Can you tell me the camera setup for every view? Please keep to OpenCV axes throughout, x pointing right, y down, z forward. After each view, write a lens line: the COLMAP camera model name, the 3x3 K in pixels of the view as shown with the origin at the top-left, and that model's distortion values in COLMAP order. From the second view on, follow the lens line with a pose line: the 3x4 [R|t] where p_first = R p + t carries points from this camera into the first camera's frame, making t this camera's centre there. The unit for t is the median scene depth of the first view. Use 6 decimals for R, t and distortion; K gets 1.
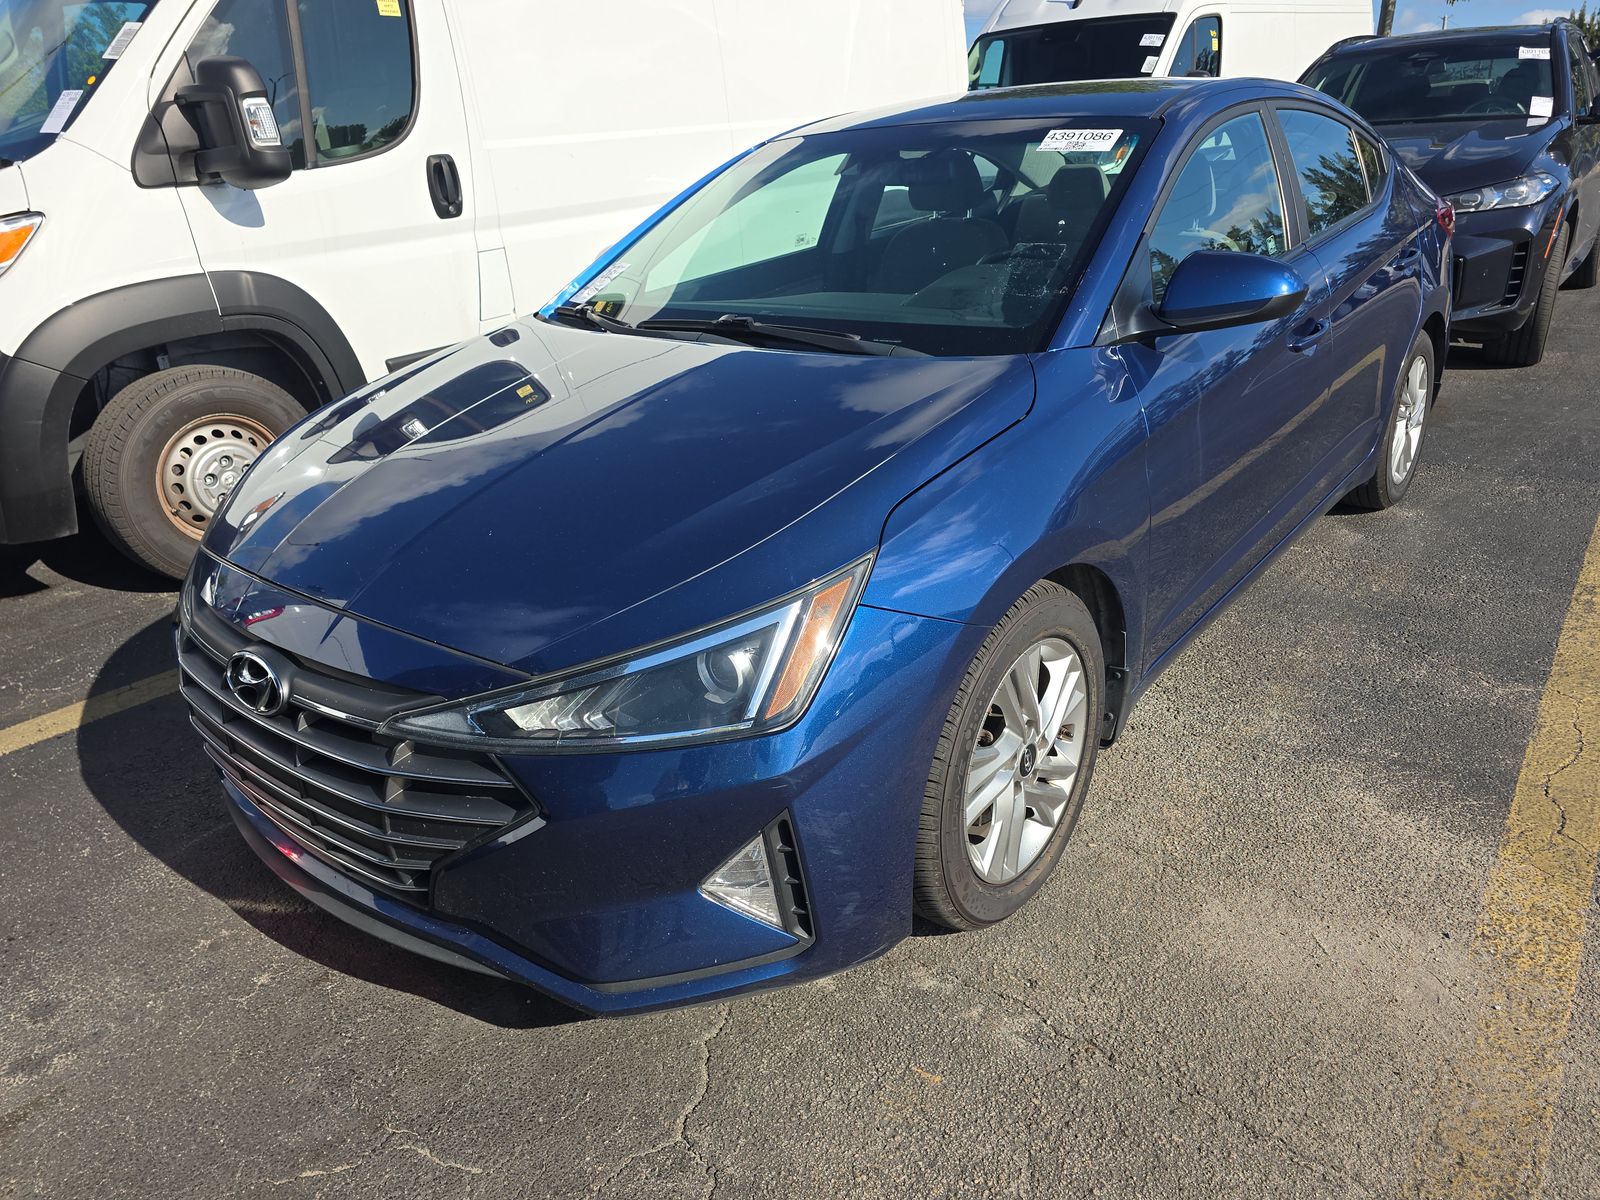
lens RADIAL K [[1067.4, 0, 794.9], [0, 1067.4, 587.3], [0, 0, 1]] dist [0.041601, -0.037122]
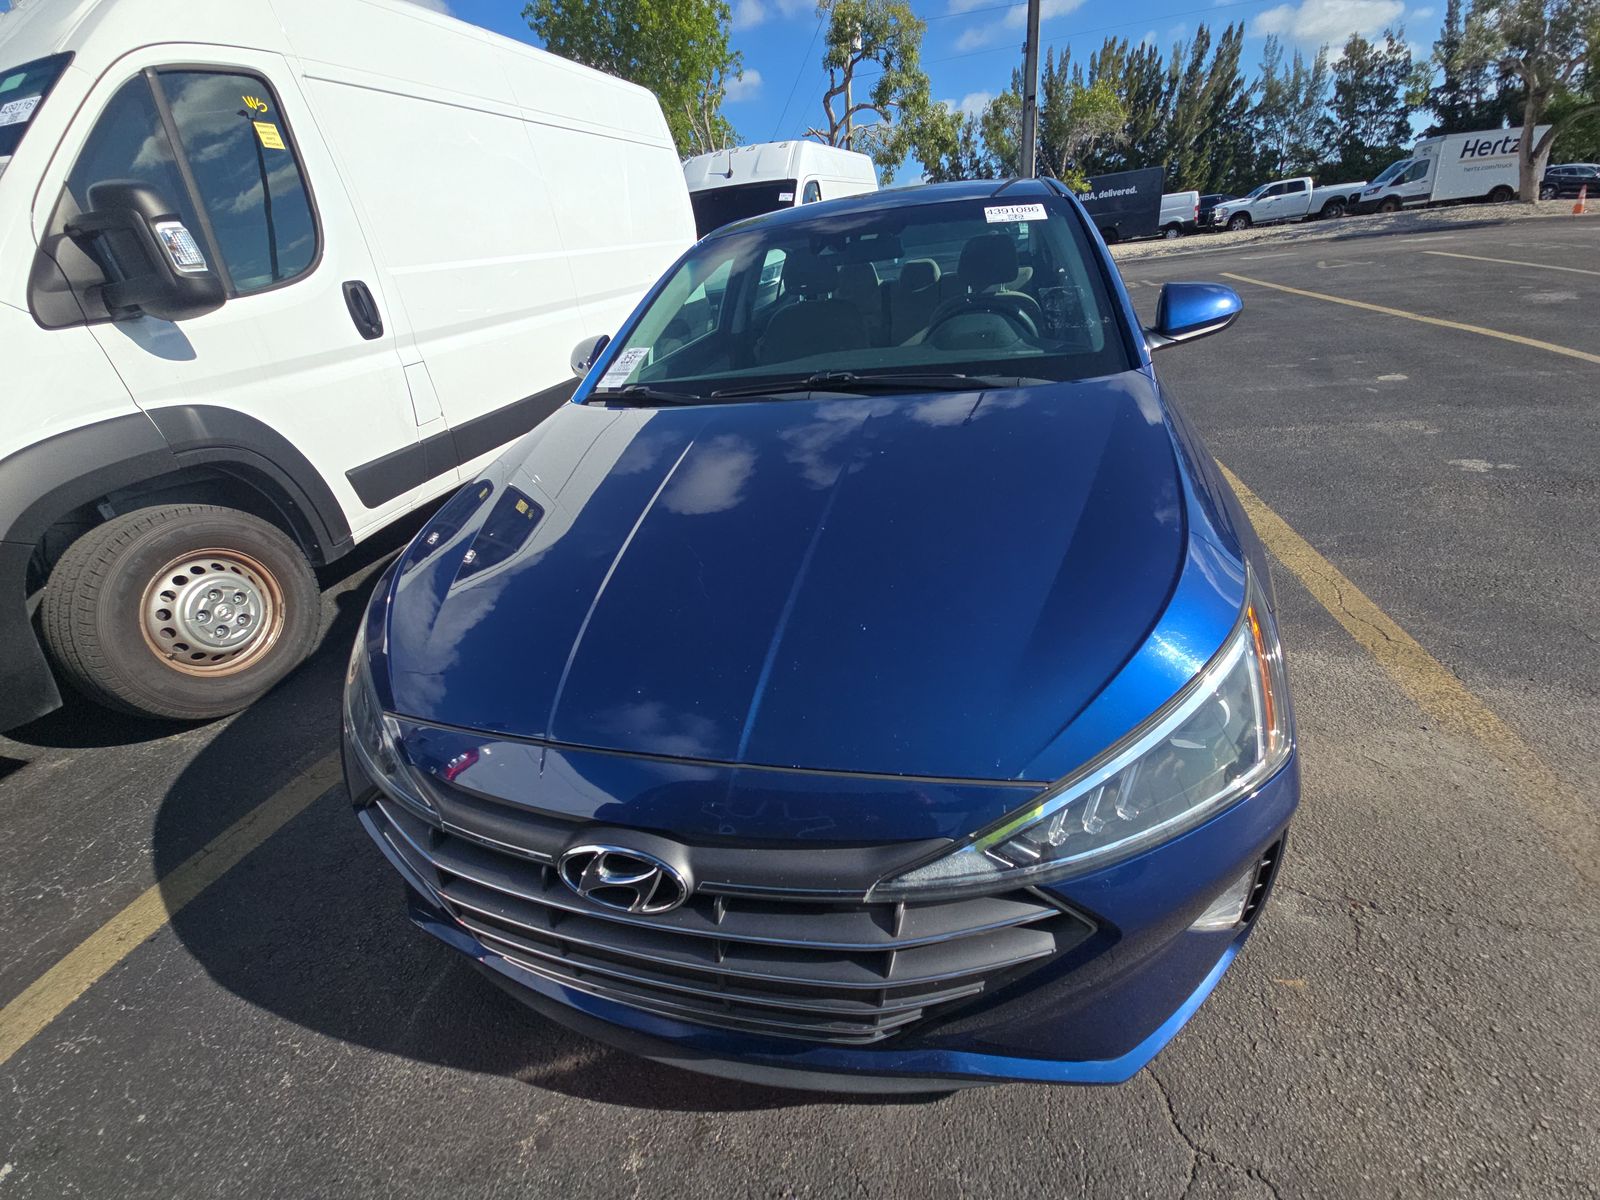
lens RADIAL K [[636.9, 0, 788.6], [0, 636.9, 593.5], [0, 0, 1]] dist [0.024313, -0.014734]
pose [[0.915125, -0.224849, 0.334649, -0.244721], [0.205417, 0.974258, 0.092870, -0.066214], [-0.346916, -0.016245, 0.937755, 0.251398]]
